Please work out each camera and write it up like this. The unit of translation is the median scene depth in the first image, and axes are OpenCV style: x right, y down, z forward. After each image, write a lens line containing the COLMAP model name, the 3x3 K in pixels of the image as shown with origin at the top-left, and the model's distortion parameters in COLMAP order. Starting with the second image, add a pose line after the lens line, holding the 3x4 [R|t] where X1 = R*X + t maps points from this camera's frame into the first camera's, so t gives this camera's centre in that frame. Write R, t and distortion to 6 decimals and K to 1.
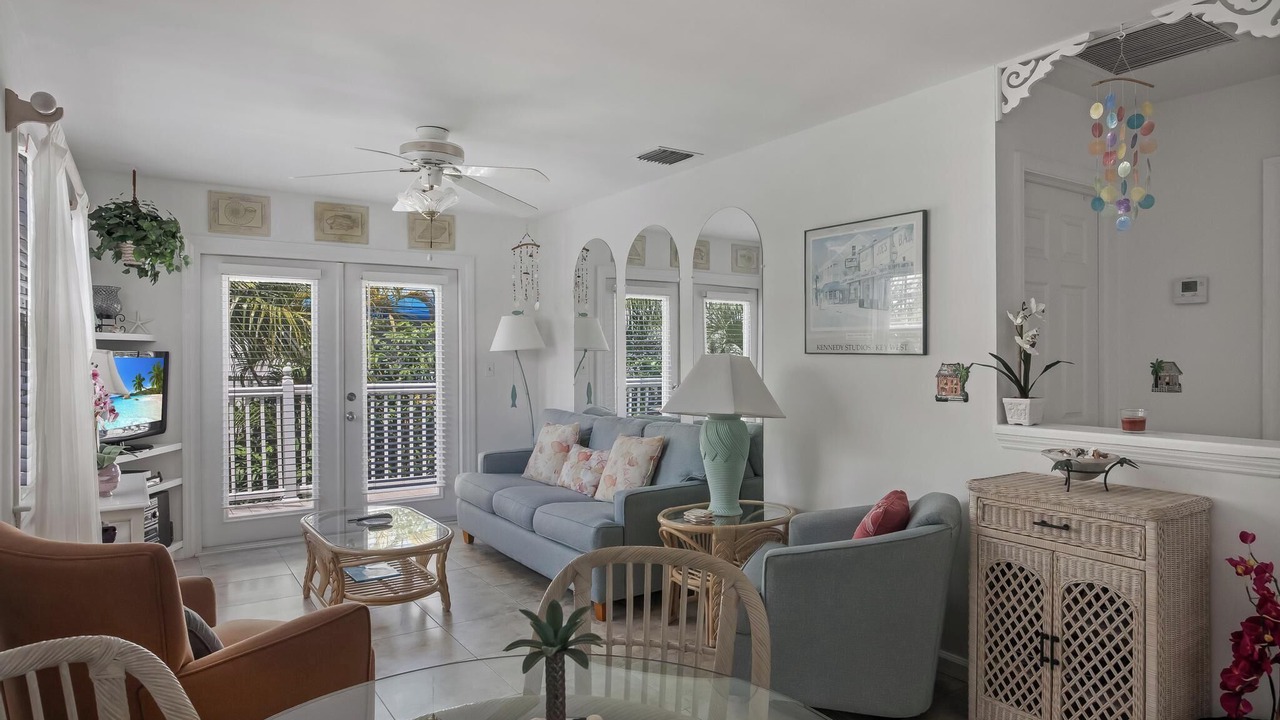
lens RADIAL K [[736.4, 0, 628.9], [0, 736.4, 362.1], [0, 0, 1]] dist [-0.009072, 0.000642]
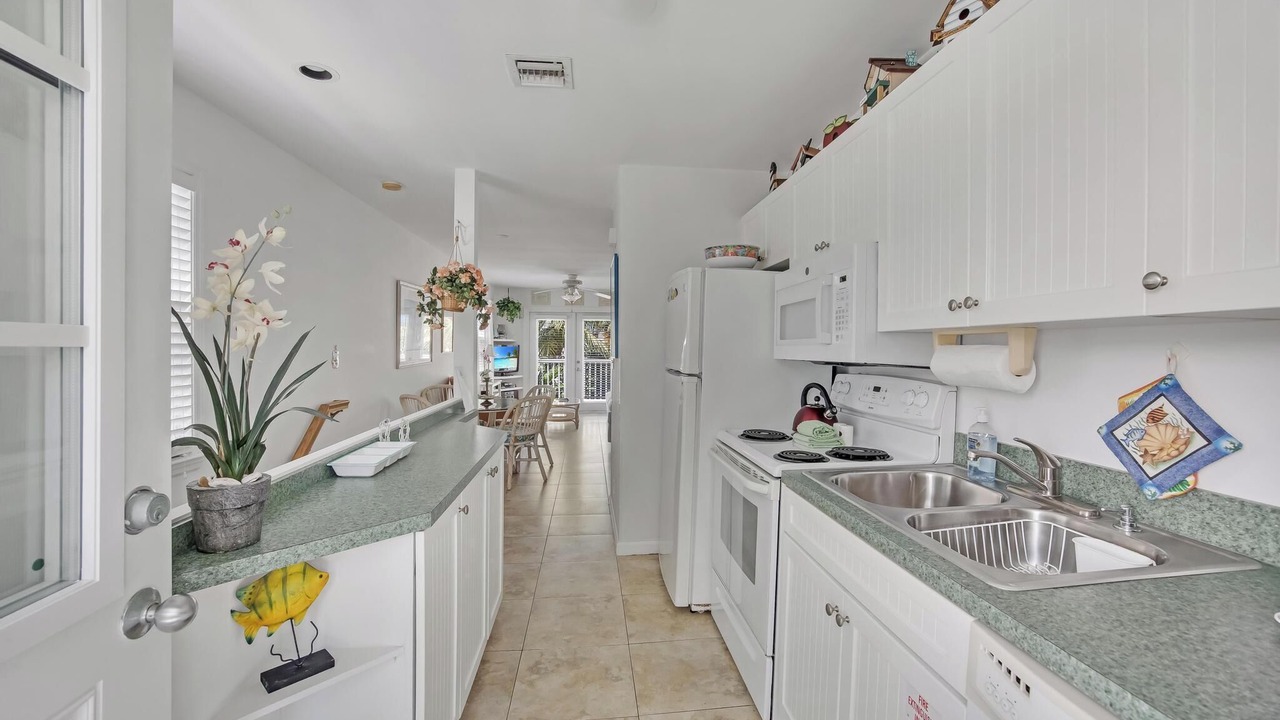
lens RADIAL K [[525.2, 0, 648.5], [0, 525.2, 364.4], [0, 0, 1]] dist [-0.041085, 0.005857]
pose [[0.888483, 0.025942, -0.458175, 1.113566], [-0.018832, 0.999621, 0.020080, 0.016811], [0.458523, -0.009213, 0.888635, -0.902386]]
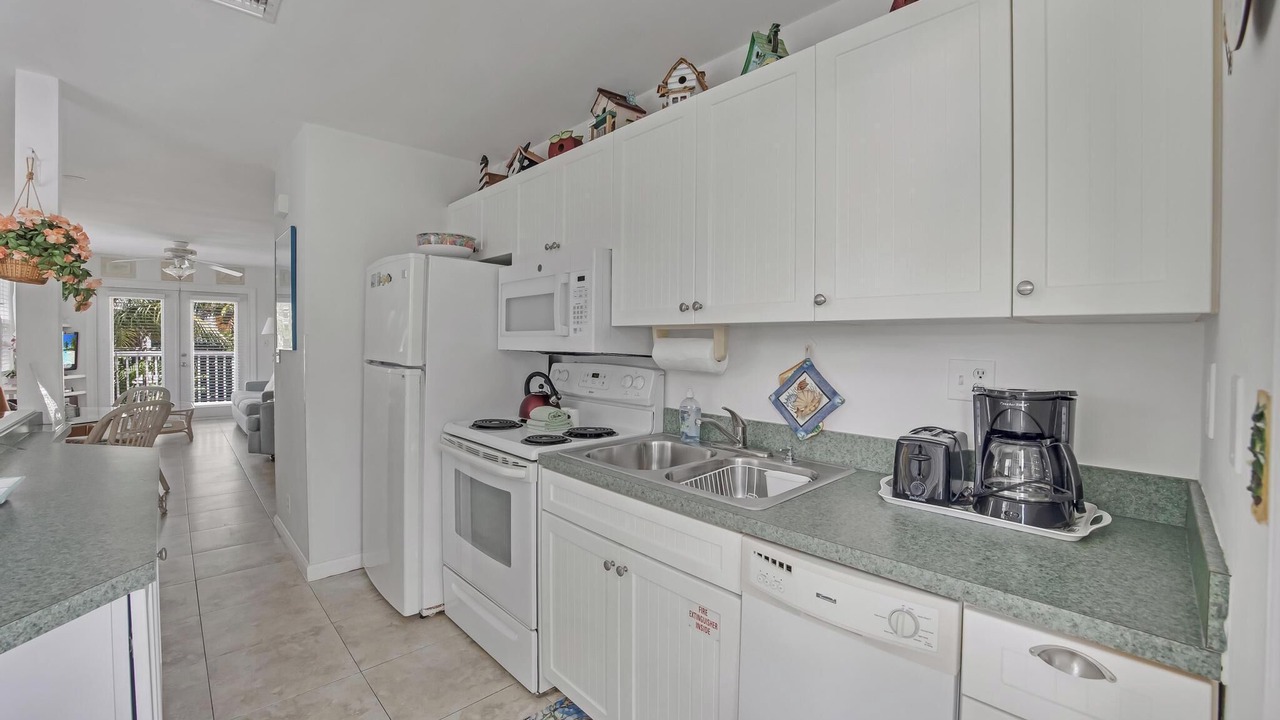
lens RADIAL K [[525.2, 0, 644.3], [0, 525.2, 354.5], [0, 0, 1]] dist [-0.041085, 0.005857]
pose [[0.987208, 0.013650, 0.158853, 1.022129], [-0.015274, 0.999843, 0.009004, 0.017548], [-0.158705, -0.011315, 0.987261, -0.946512]]
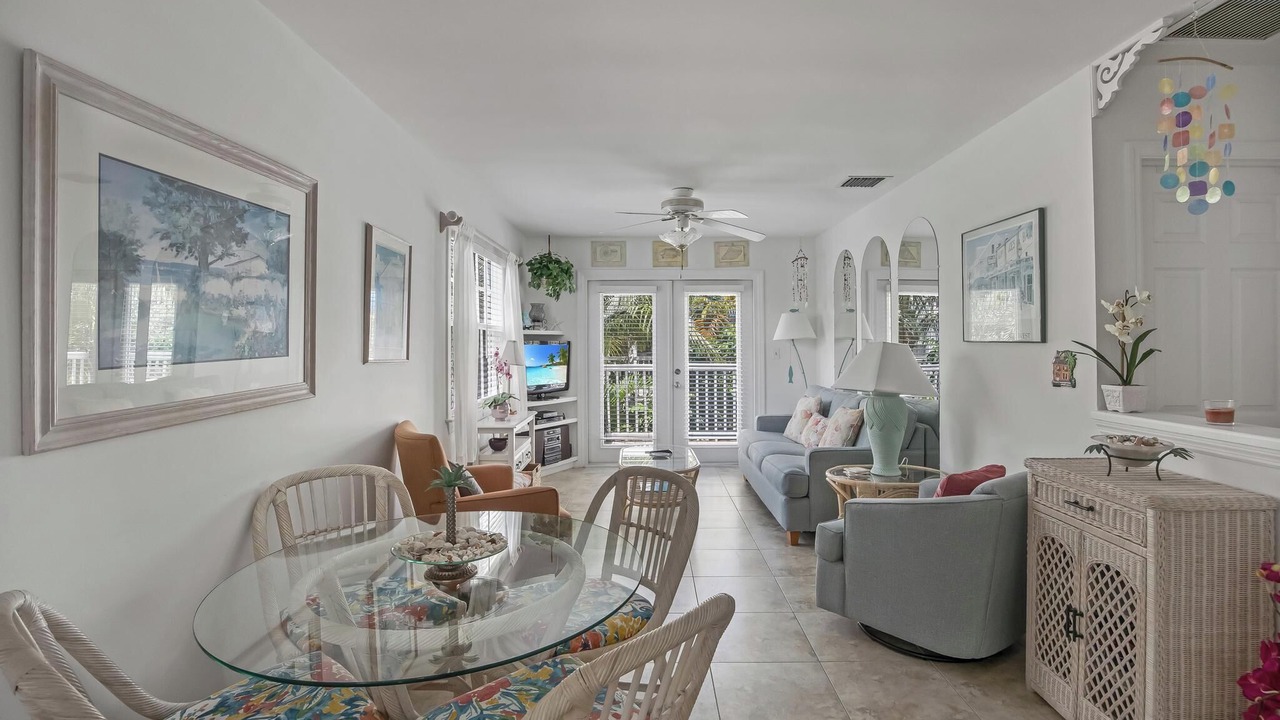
lens RADIAL K [[592.4, 0, 649.8], [0, 592.4, 344.3], [0, 0, 1]] dist [-0.029007, 0.000392]
pose [[0.834099, 0.000734, -0.551615, 0.341471], [-0.005068, 0.999967, -0.006333, 0.000732], [0.551592, 0.008078, 0.834075, -0.020753]]
